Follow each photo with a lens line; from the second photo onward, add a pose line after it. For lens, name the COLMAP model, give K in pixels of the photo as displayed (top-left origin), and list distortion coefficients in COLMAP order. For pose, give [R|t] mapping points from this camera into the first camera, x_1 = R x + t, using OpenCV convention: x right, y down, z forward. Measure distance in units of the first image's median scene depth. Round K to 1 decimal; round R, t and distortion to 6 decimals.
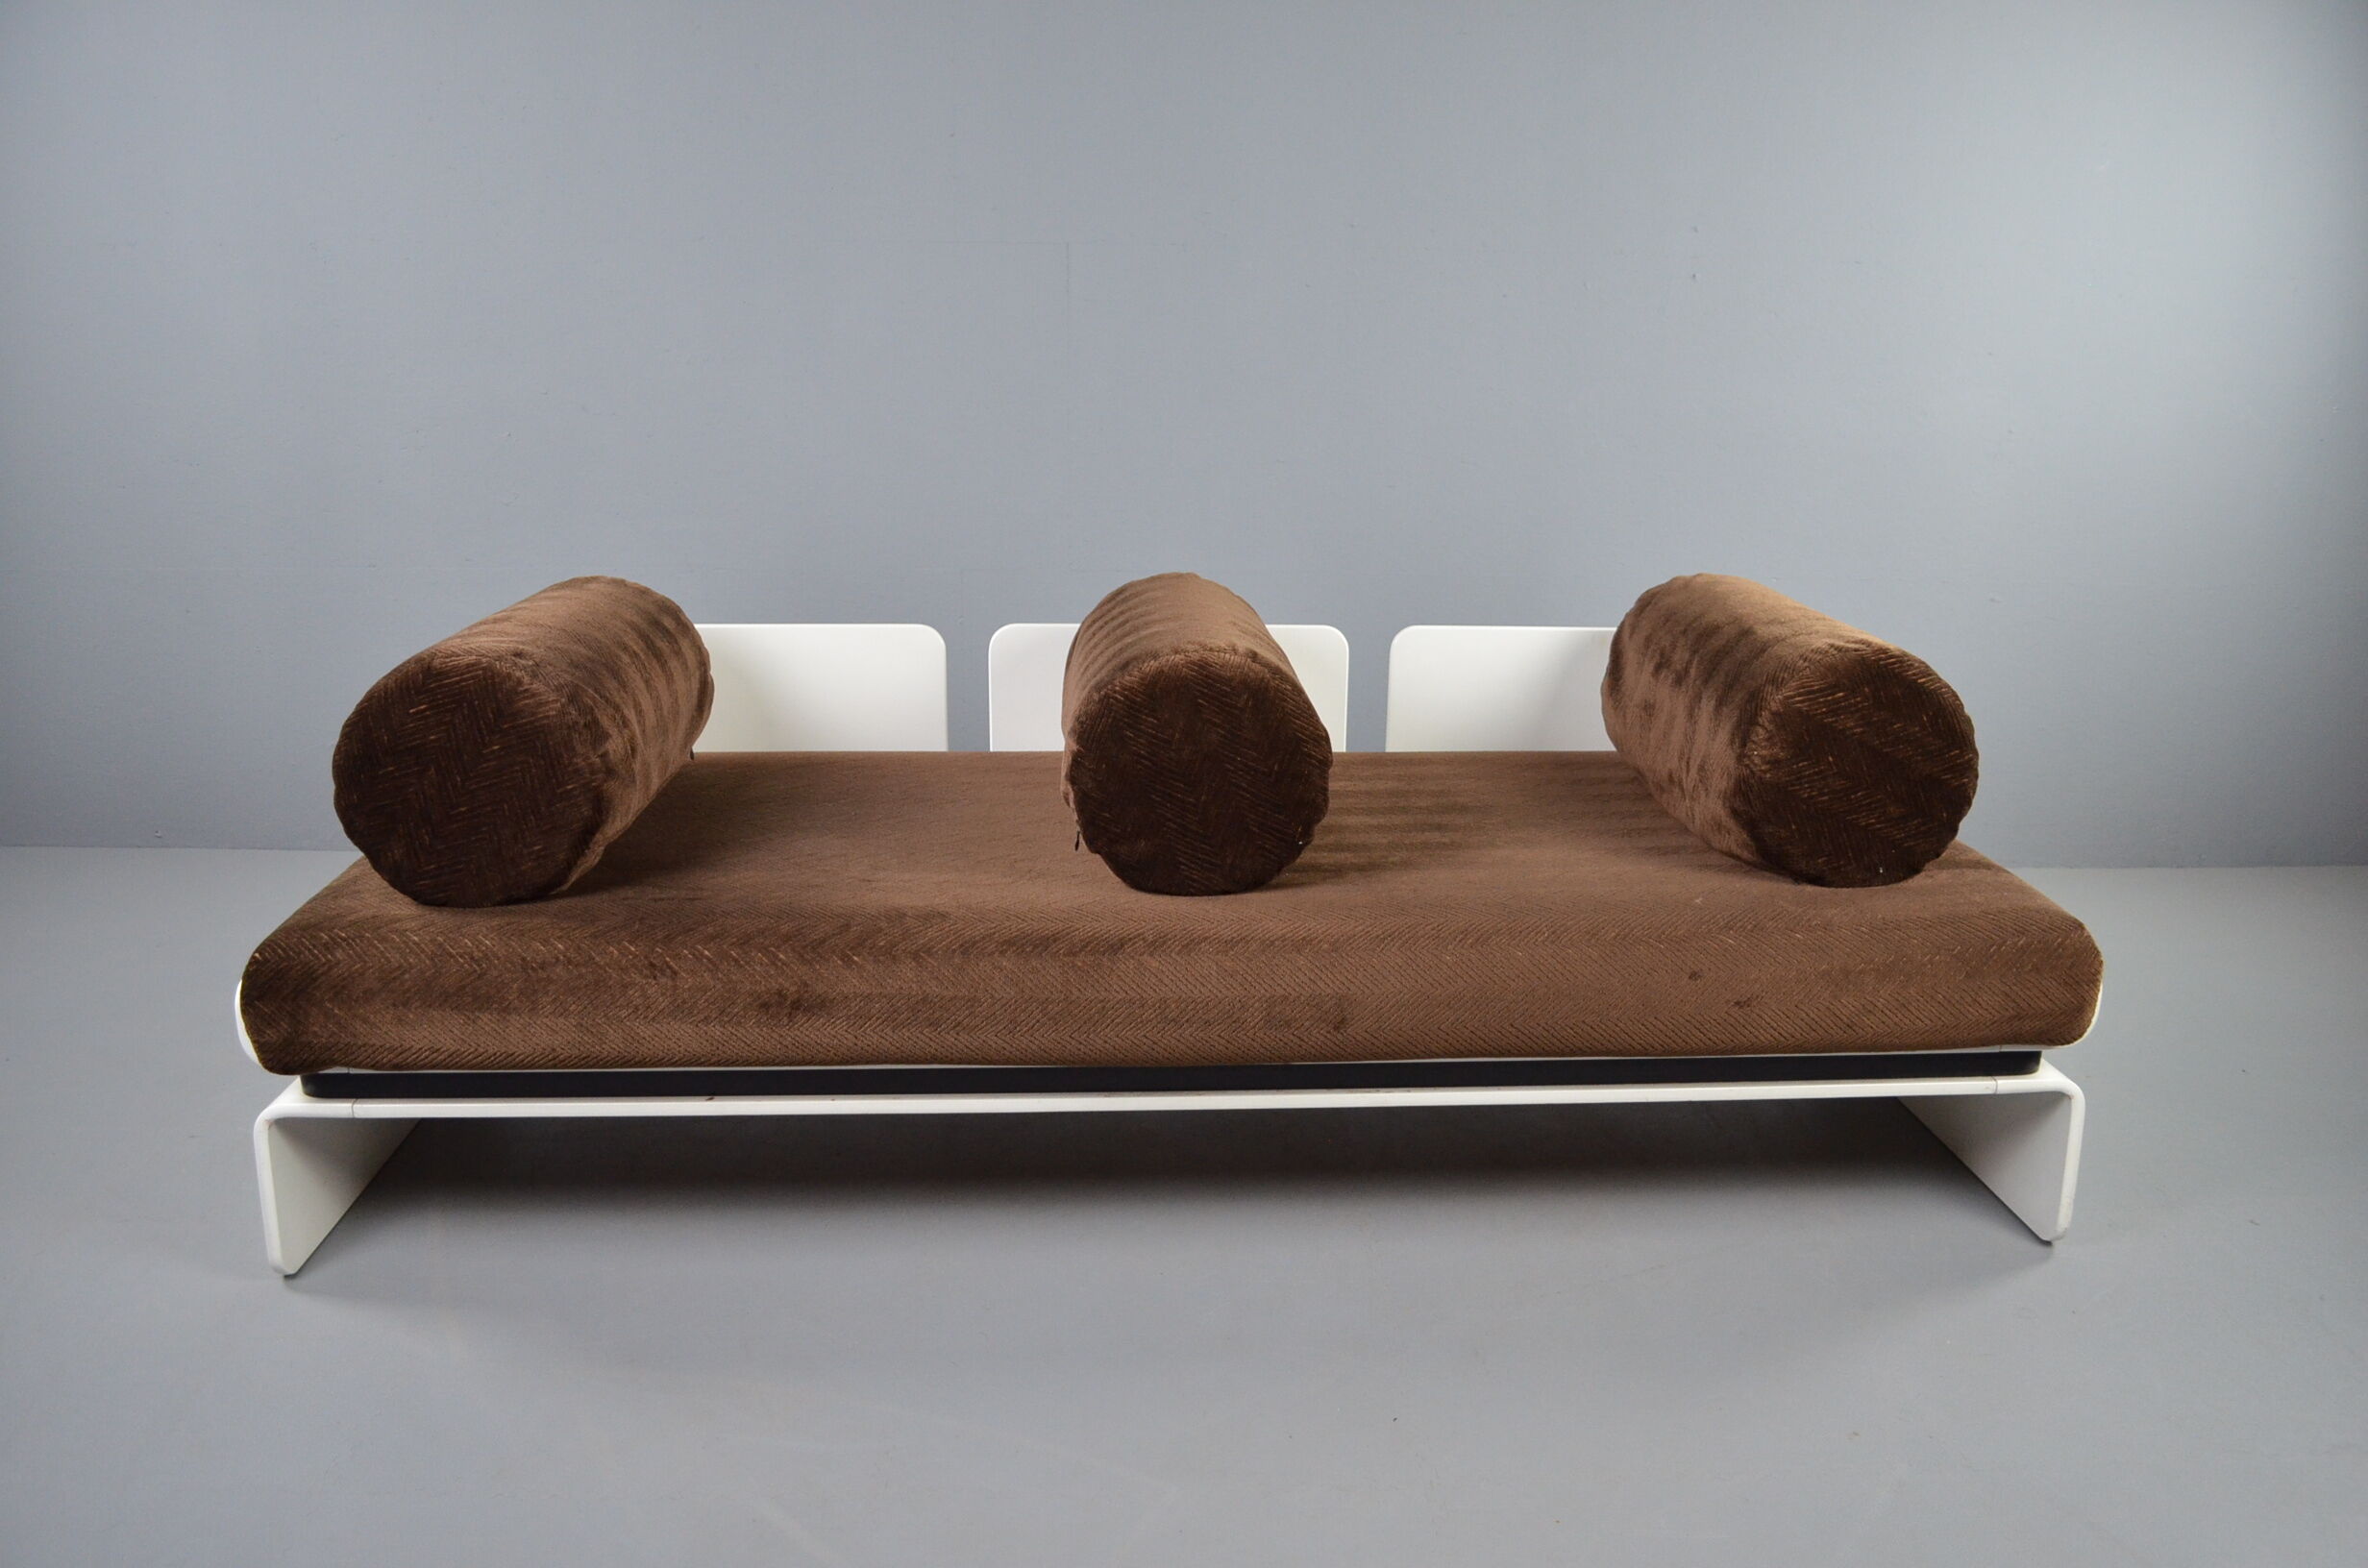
lens RADIAL K [[1840.7, 0, 1184.0], [0, 1840.7, 784.0], [0, 0, 1]] dist [-0.077152, 0.005549]
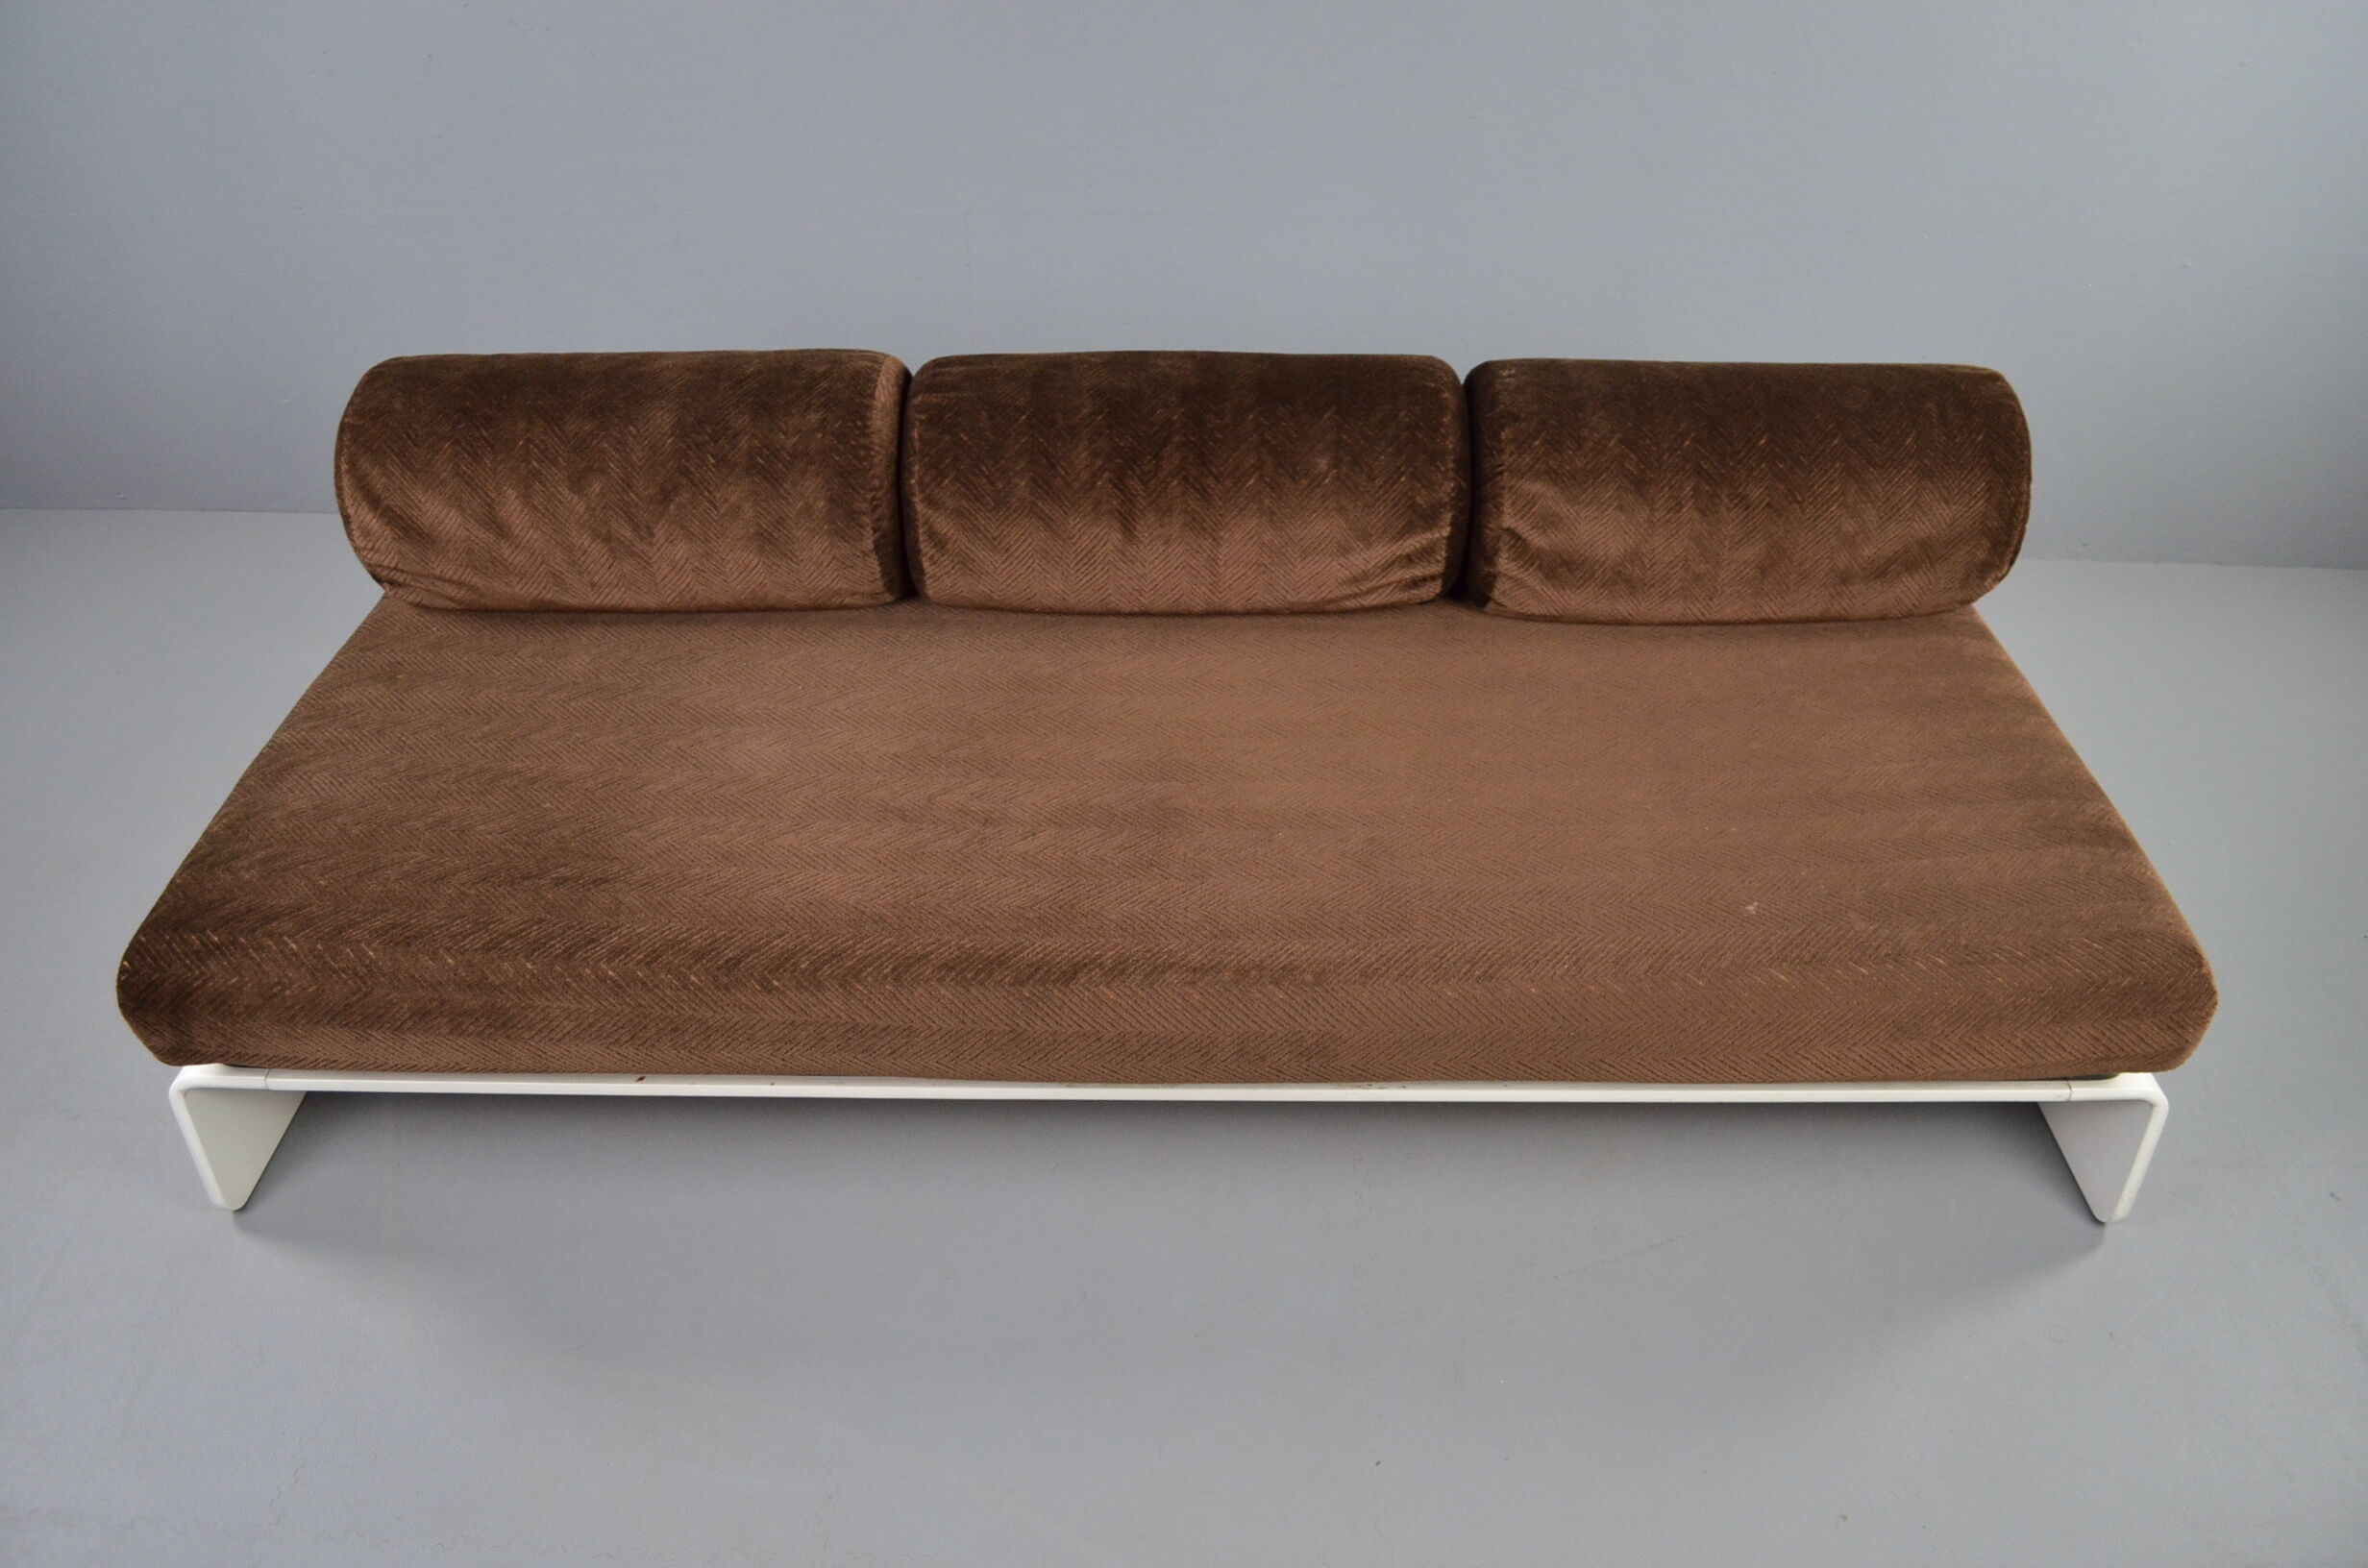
lens RADIAL K [[1840.7, 0, 1184.0], [0, 1840.7, 784.0], [0, 0, 1]] dist [-0.077152, 0.005549]
pose [[0.998216, 0.028639, -0.052387, 0.060815], [-0.008618, 0.937368, 0.348235, -0.300861], [0.059079, -0.347162, 0.935942, 0.212643]]
